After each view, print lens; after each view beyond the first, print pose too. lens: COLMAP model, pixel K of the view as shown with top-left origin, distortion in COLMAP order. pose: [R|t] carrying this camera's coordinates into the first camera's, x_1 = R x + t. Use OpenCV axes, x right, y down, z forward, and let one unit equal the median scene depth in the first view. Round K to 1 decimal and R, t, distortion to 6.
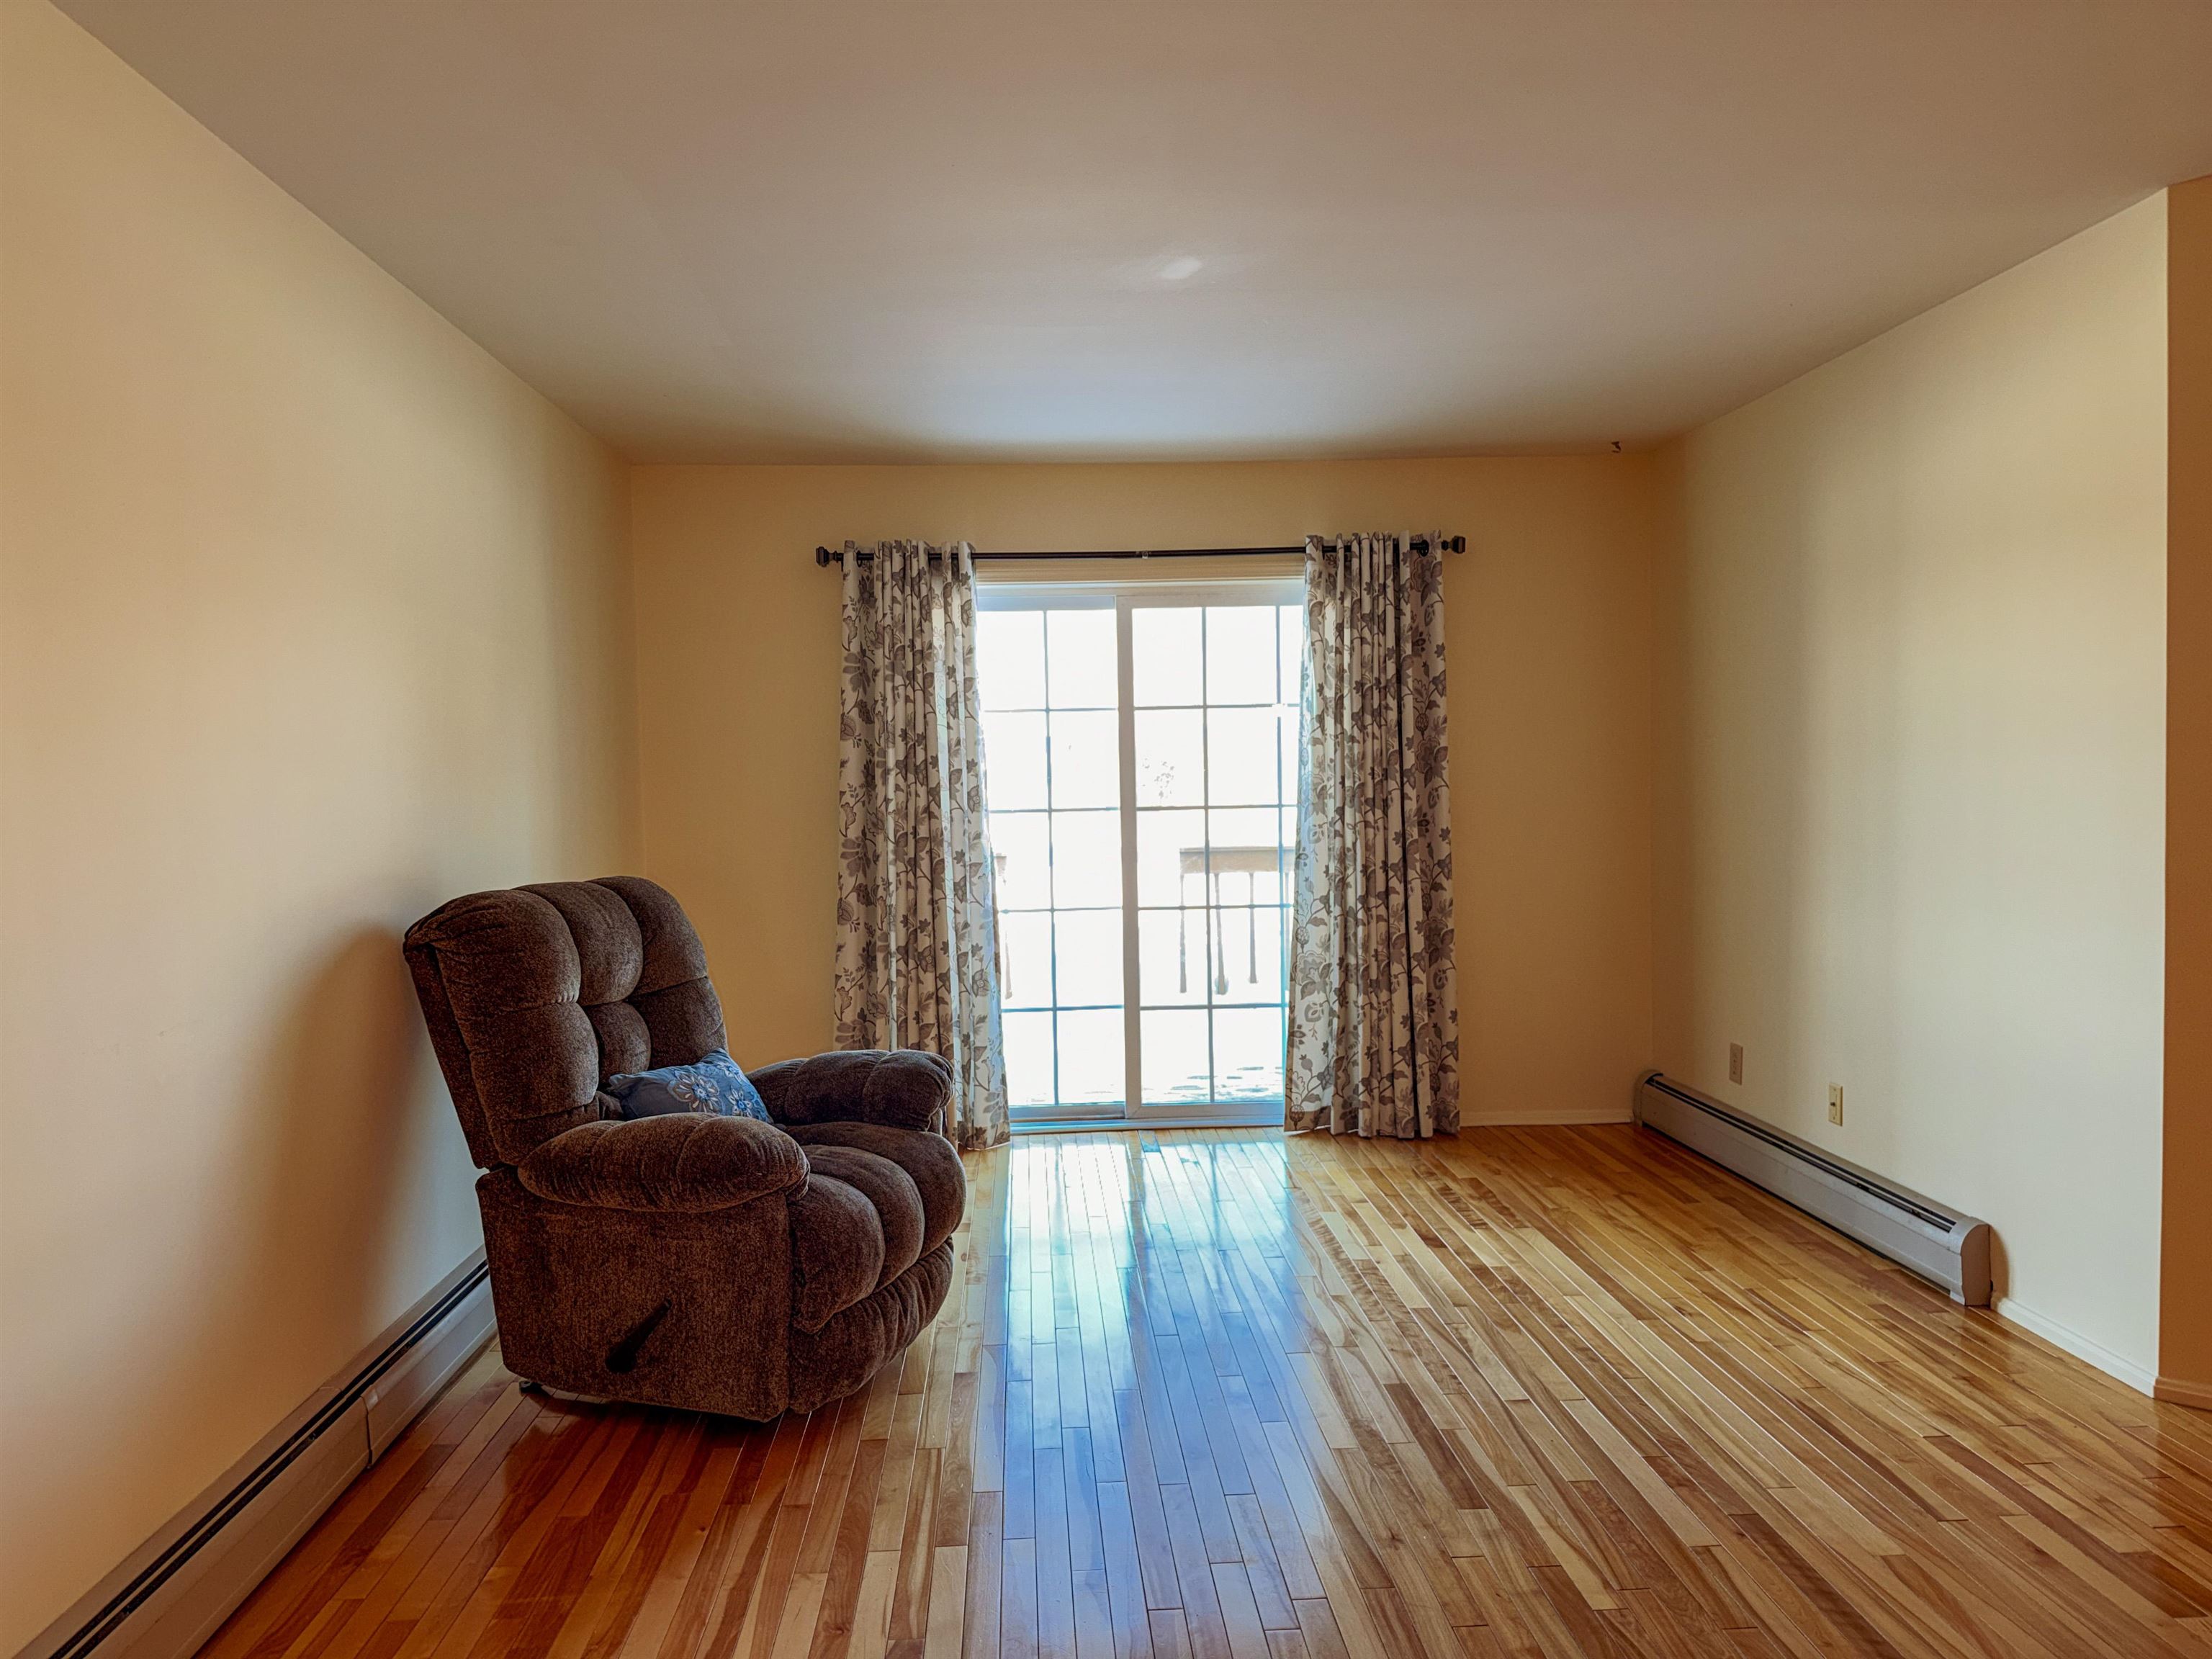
lens RADIAL K [[1531.7, 0, 1108.1], [0, 1531.7, 838.5], [0, 0, 1]] dist [0.092261, -0.103352]
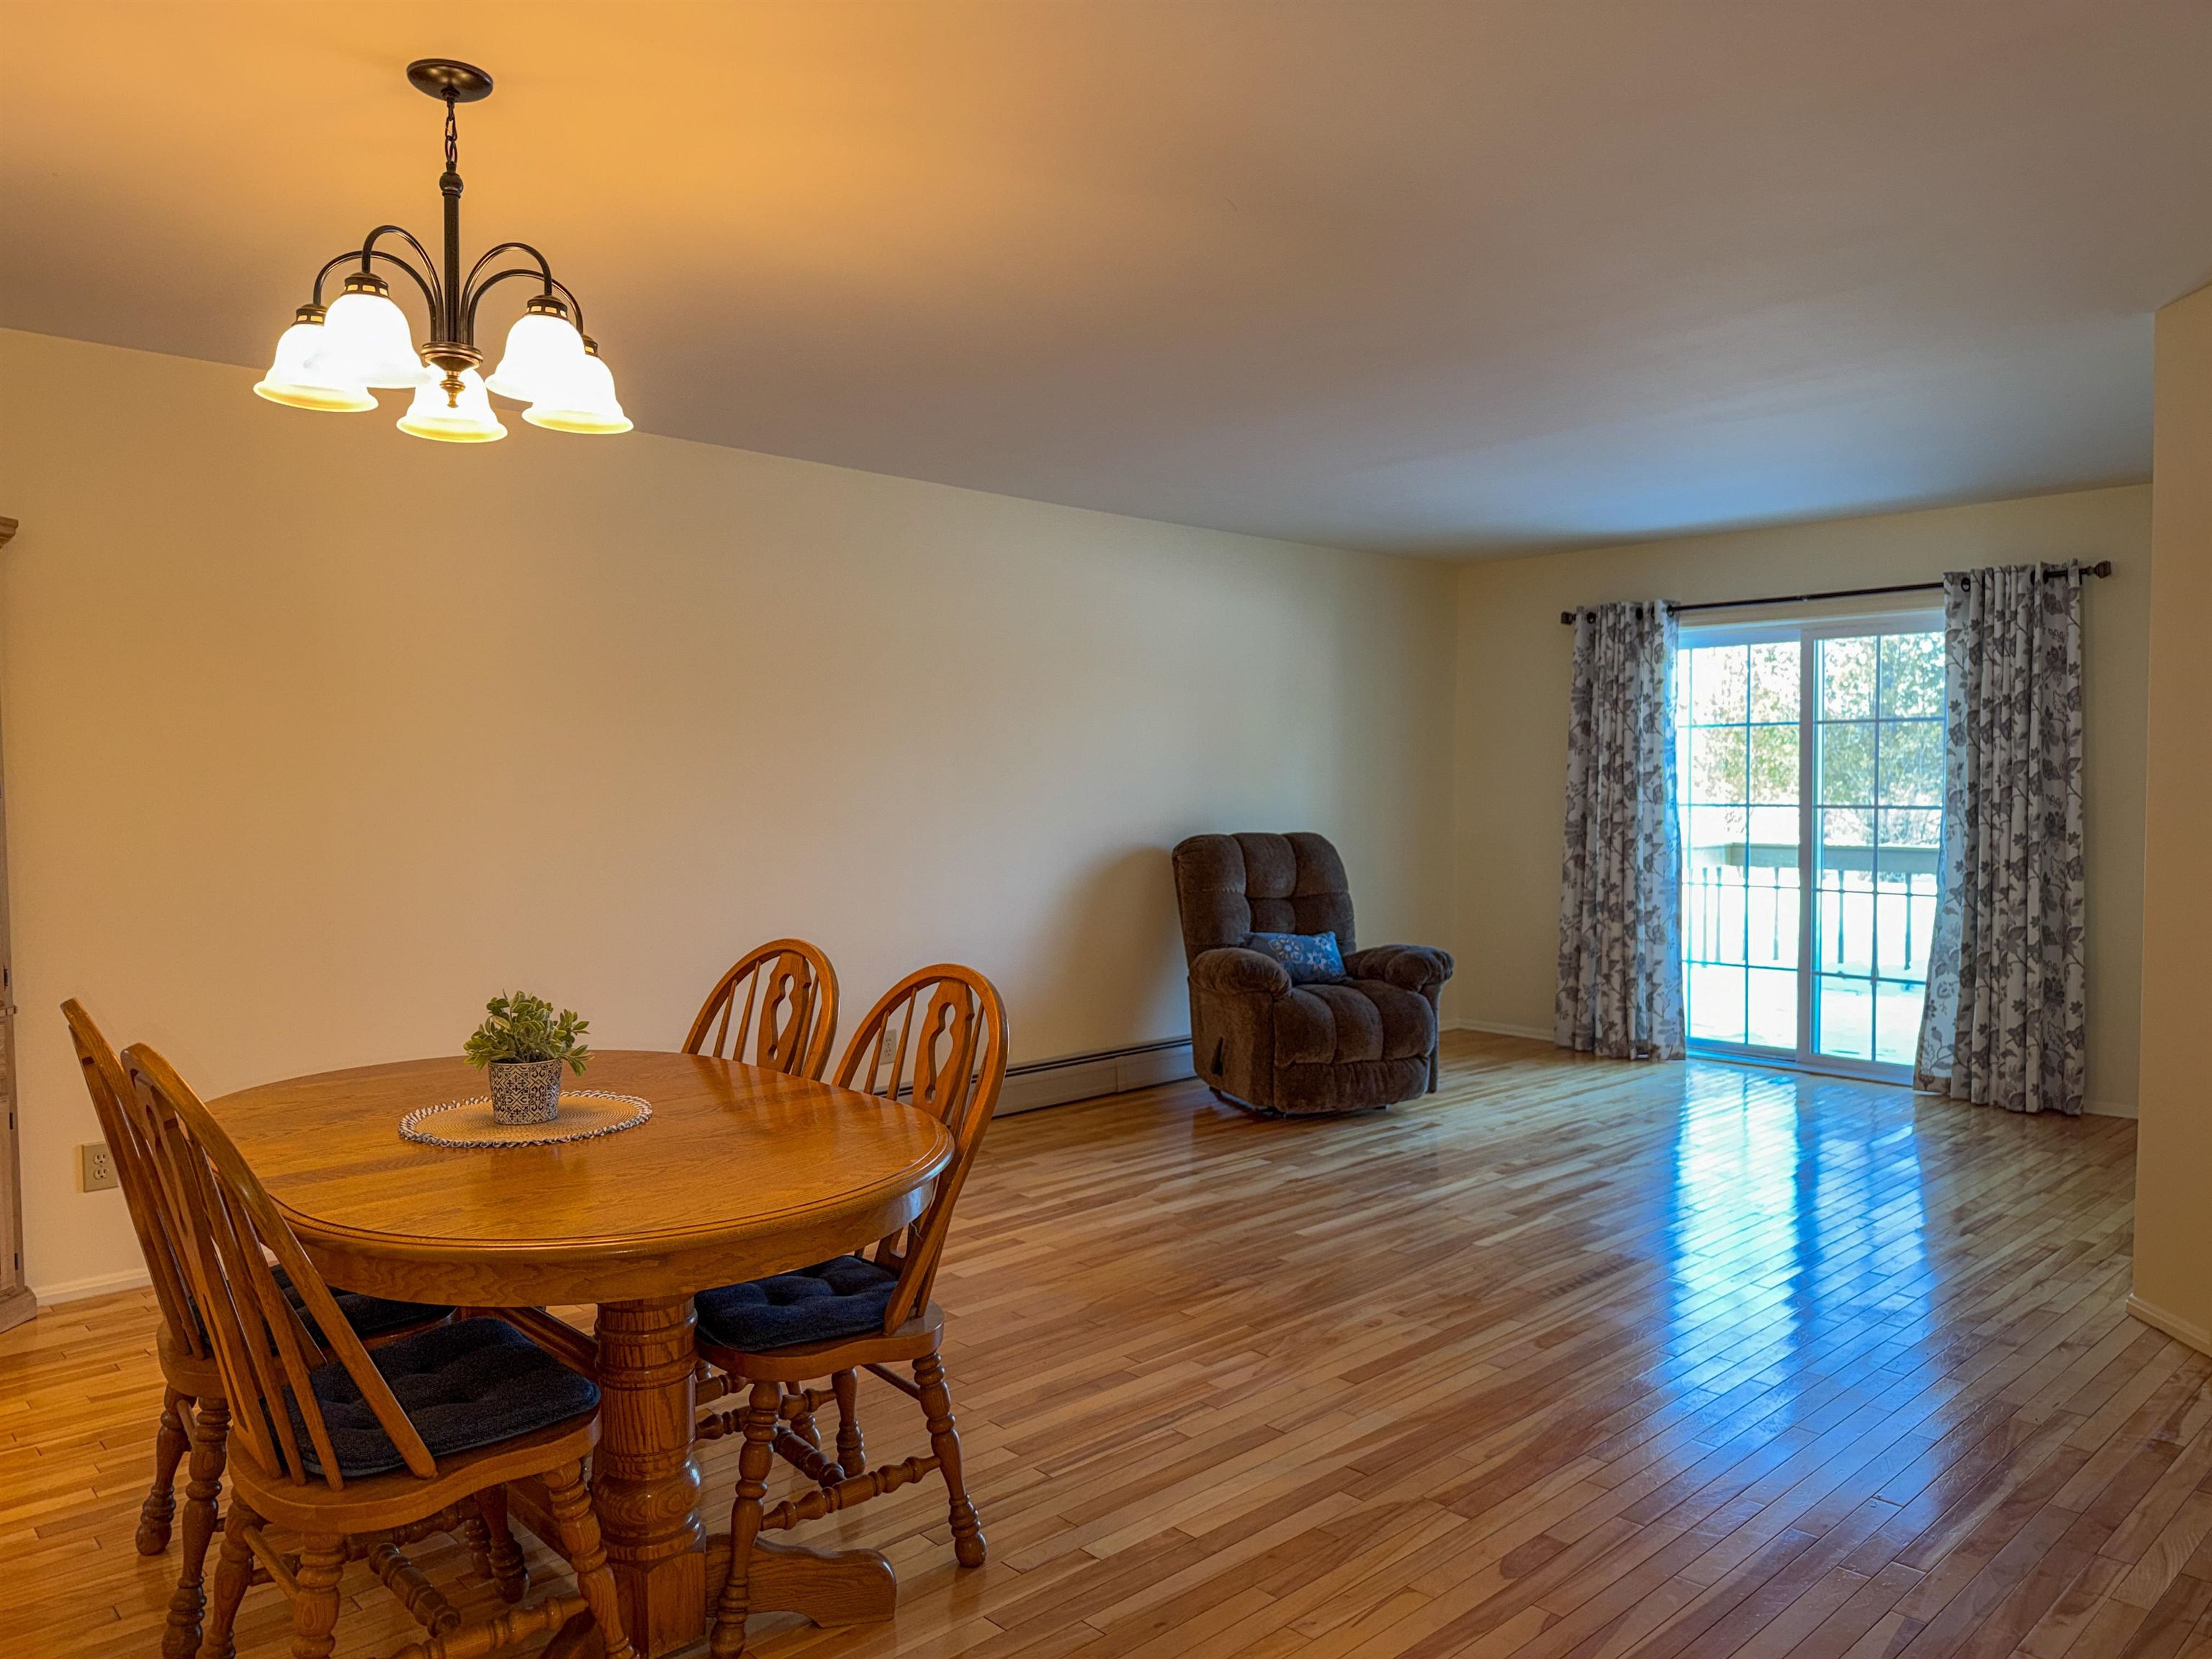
lens RADIAL K [[1531.7, 0, 1108.1], [0, 1531.7, 838.5], [0, 0, 1]] dist [0.092261, -0.103352]
pose [[0.665194, 0.048175, -0.745115, 0.589433], [-0.041666, 0.998756, 0.027376, -0.004797], [0.745507, 0.012835, 0.666374, -0.236323]]
